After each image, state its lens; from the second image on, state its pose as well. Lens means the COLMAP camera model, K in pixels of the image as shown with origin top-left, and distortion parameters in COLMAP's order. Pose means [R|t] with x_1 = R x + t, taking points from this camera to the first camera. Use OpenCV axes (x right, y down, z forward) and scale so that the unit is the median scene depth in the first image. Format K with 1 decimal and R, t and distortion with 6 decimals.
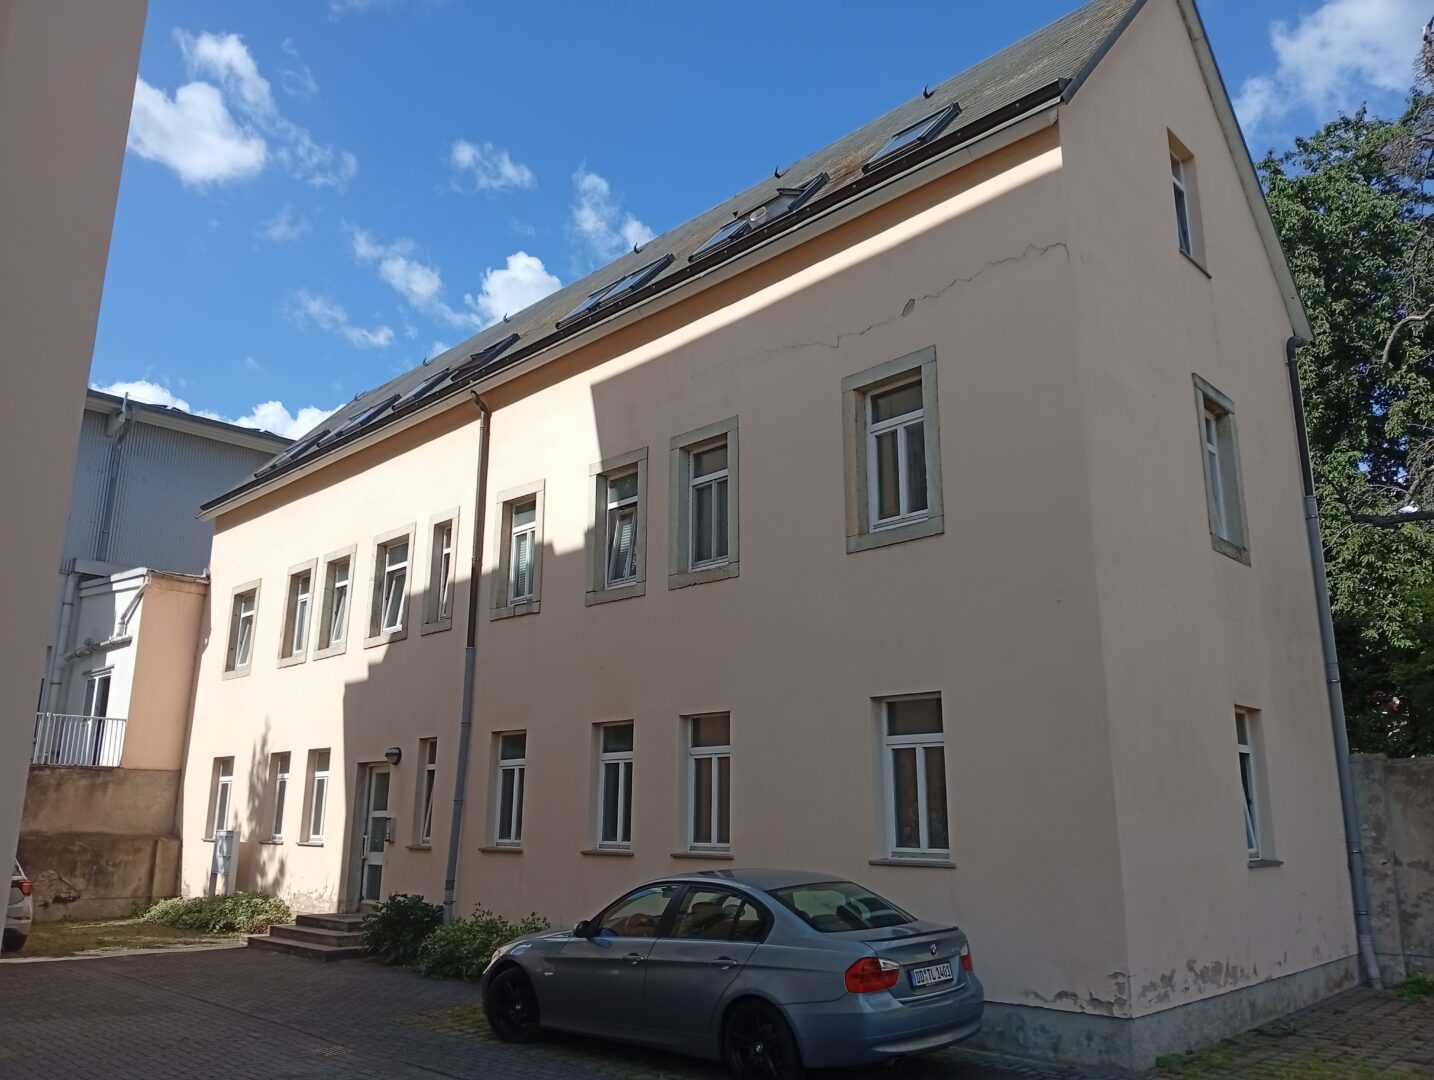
lens RADIAL K [[1101.9, 0, 722.7], [0, 1101.9, 545.9], [0, 0, 1]] dist [0.031217, -0.077423]
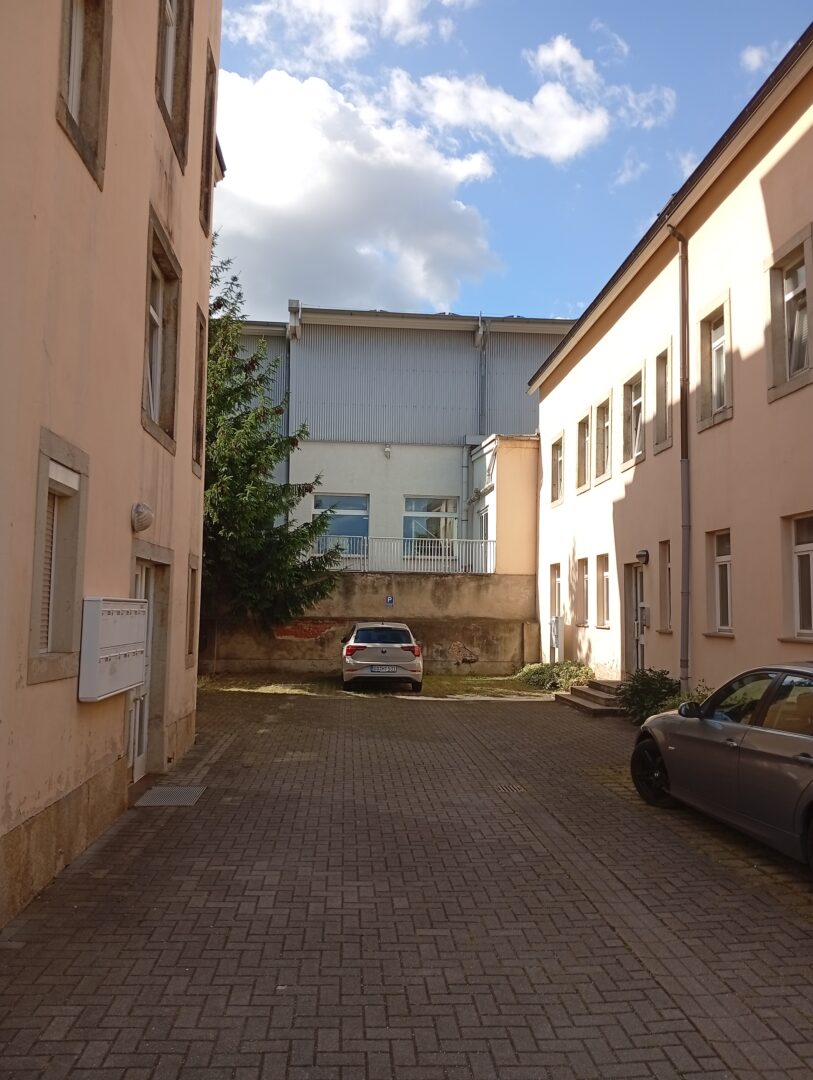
lens RADIAL K [[829.9, 0, 408.1], [0, 829.9, 538.1], [0, 0, 1]] dist [0.031217, -0.077423]
pose [[0.774636, -0.041150, -0.631068, 0.065750], [0.134721, 0.985713, 0.101096, 0.037360], [0.617891, -0.163331, 0.769112, 0.127820]]
